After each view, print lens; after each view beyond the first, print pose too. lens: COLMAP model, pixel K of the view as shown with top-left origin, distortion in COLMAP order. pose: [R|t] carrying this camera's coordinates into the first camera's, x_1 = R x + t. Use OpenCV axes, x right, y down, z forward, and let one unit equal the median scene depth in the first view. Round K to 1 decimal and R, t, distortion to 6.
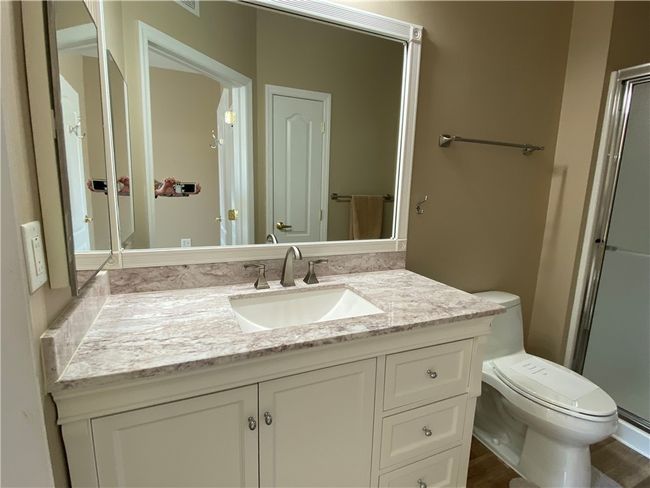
lens RADIAL K [[325.7, 0, 325.0], [0, 325.7, 244.0], [0, 0, 1]] dist [0.062929, -0.051224]
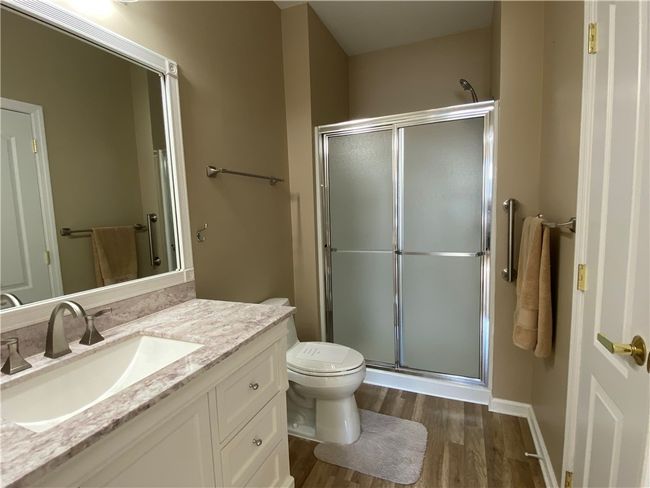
lens RADIAL K [[325.7, 0, 325.0], [0, 325.7, 244.0], [0, 0, 1]] dist [0.062929, -0.051224]
pose [[0.718823, -0.121633, 0.684470, -0.156158], [0.170452, 0.985358, -0.003905, -0.017279], [-0.673973, 0.119477, 0.729030, 0.002168]]
